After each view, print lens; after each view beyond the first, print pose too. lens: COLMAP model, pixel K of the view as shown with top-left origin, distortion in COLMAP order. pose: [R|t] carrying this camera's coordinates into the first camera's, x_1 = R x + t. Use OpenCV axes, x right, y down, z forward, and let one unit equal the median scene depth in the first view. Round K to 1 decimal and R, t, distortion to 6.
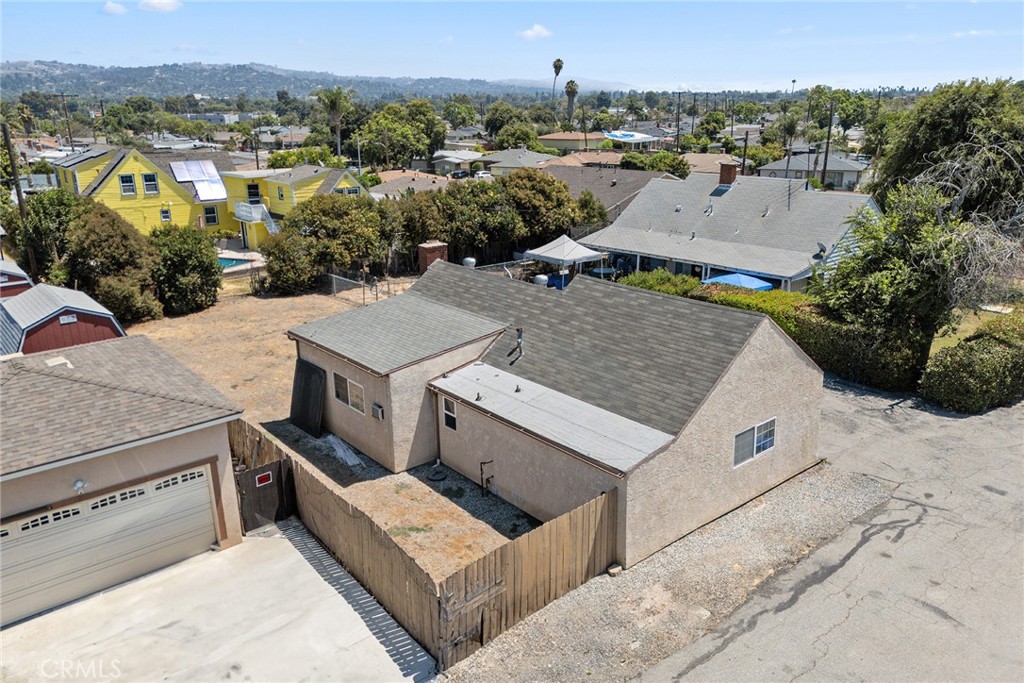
lens RADIAL K [[750.2, 0, 508.7], [0, 750.2, 346.3], [0, 0, 1]] dist [0.050449, -0.033080]
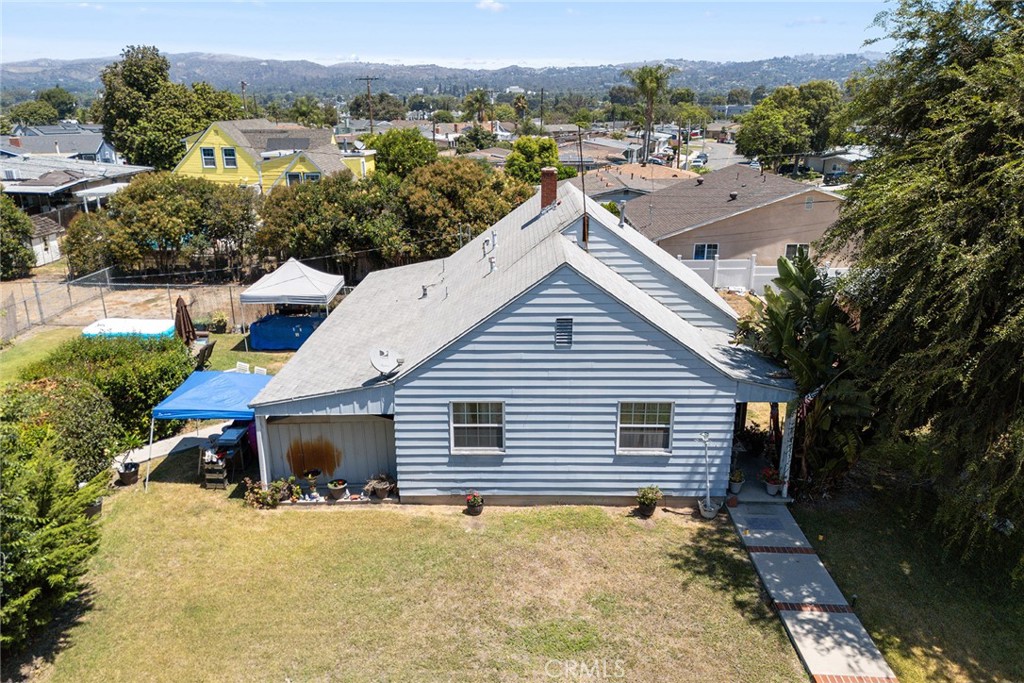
lens RADIAL K [[771.2, 0, 510.4], [0, 771.2, 343.1], [0, 0, 1]] dist [0.041905, -0.002643]
pose [[0.757467, 0.199193, -0.621744, 1.358938], [-0.200581, 0.977263, 0.068728, -0.331304], [0.621298, 0.072651, 0.780199, 1.231614]]
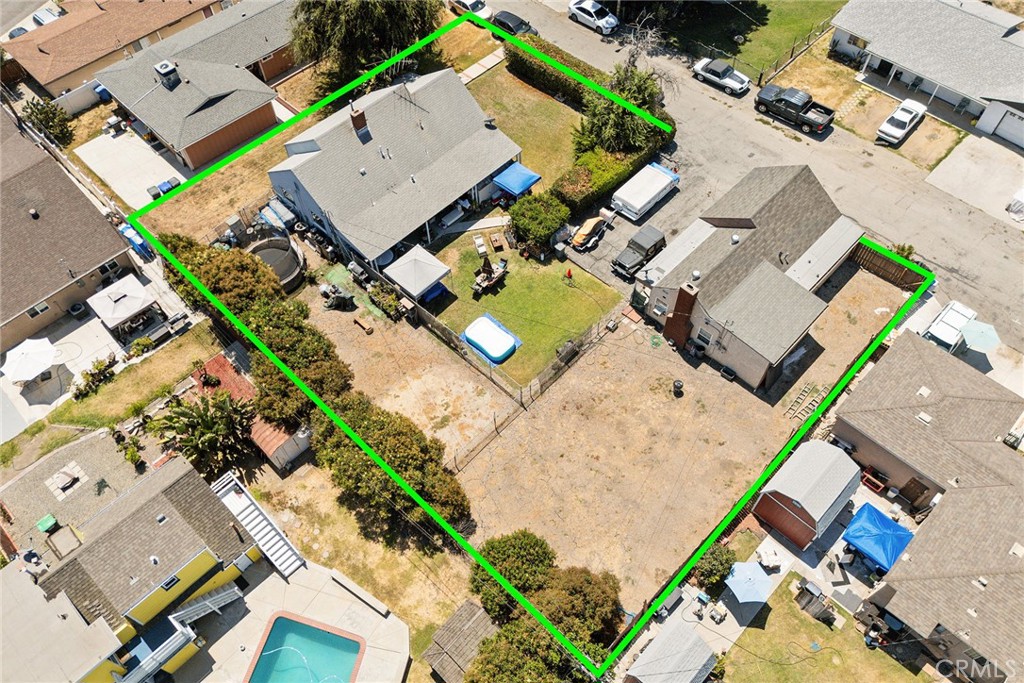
lens RADIAL K [[750.2, 0, 507.7], [0, 750.2, 341.4], [0, 0, 1]] dist [0.050449, -0.033080]
pose [[-0.094114, -0.819071, 0.565919, -1.374297], [0.323812, 0.512350, 0.795389, -1.908086], [-0.941429, 0.258108, 0.217005, 1.377279]]
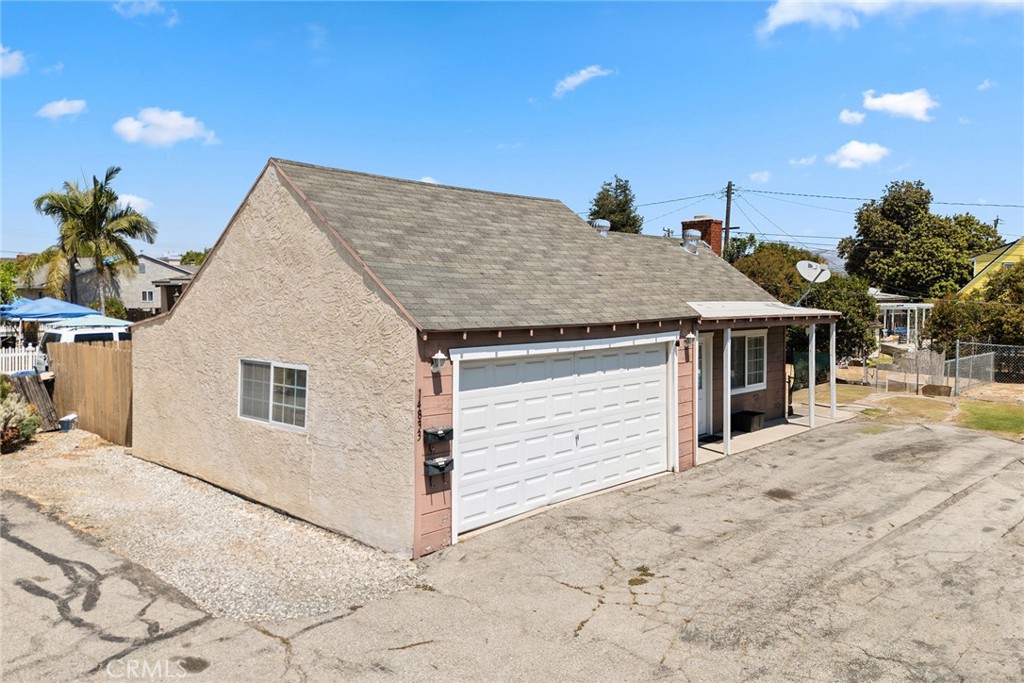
lens RADIAL K [[750.2, 0, 512.4], [0, 750.2, 335.0], [0, 0, 1]] dist [0.050449, -0.033080]
pose [[0.143311, 0.054237, -0.988190, 0.835789], [-0.315655, 0.948853, 0.006301, 0.022774], [0.937989, 0.311024, 0.153101, 0.987539]]
